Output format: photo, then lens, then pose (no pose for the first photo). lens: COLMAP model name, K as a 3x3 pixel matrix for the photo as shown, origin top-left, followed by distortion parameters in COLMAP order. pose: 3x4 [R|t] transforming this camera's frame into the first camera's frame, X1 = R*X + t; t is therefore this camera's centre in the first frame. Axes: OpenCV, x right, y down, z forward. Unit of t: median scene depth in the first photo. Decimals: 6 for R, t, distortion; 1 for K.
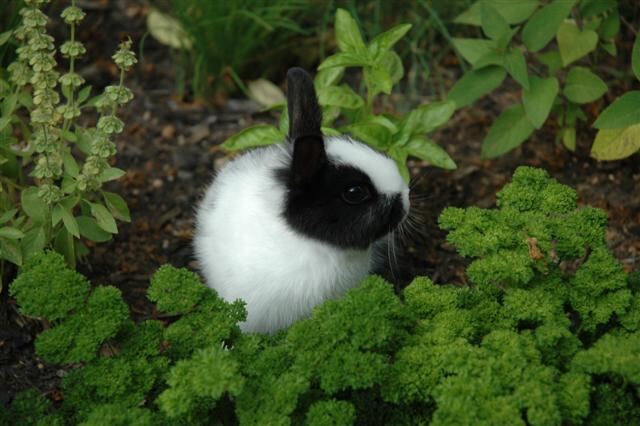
lens RADIAL K [[1670.7, 0, 338.6], [0, 1670.7, 195.9], [0, 0, 1]] dist [0.171127, 0.000000]
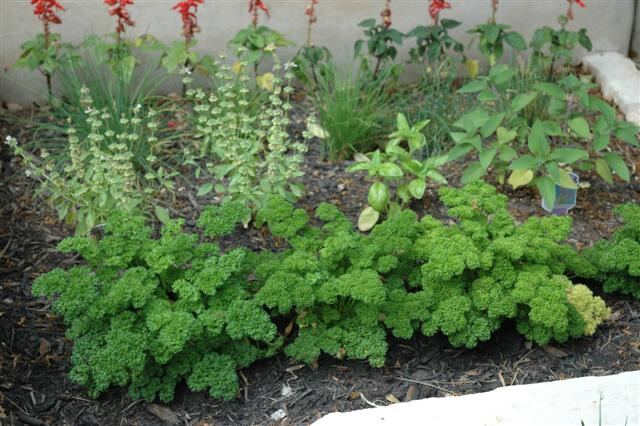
lens RADIAL K [[1162.8, 0, 324.4], [0, 1162.8, 210.4], [0, 0, 1]] dist [0.007567, 0.000000]
pose [[0.996882, 0.048708, -0.062083, 0.004071], [-0.053636, 0.995322, -0.080361, 0.161550], [0.057879, 0.083441, 0.994831, -0.596952]]
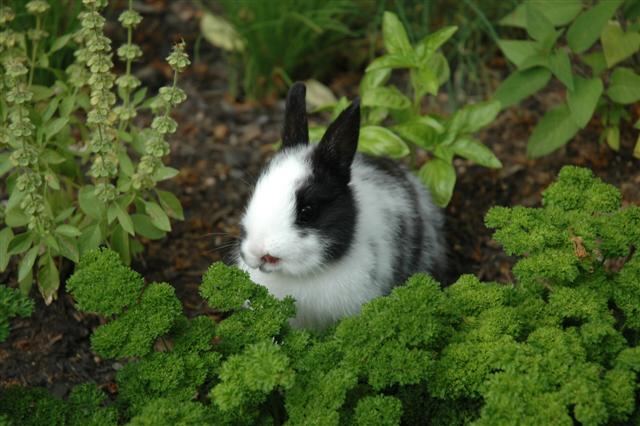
lens RADIAL K [[1610.2, 0, 326.9], [0, 1610.2, 192.8], [0, 0, 1]] dist [0.128150, 0.000000]
pose [[0.999329, 0.000942, -0.036602, -0.000181], [-0.000916, 0.999999, 0.000721, -0.001778], [0.036603, -0.000687, 0.999330, 0.014351]]
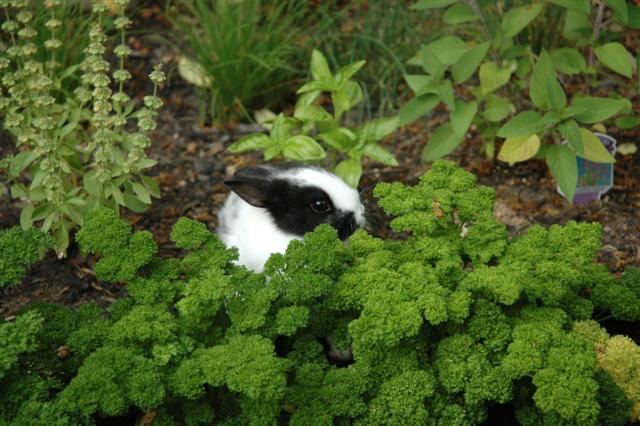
lens RADIAL K [[1670.7, 0, 338.6], [0, 1670.7, 200.5], [0, 0, 1]] dist [0.171127, 0.000000]
pose [[0.999668, 0.006116, -0.025015, 0.058218], [-0.007206, 0.999017, -0.043728, 0.075413], [0.024723, 0.043894, 0.998730, -0.384098]]
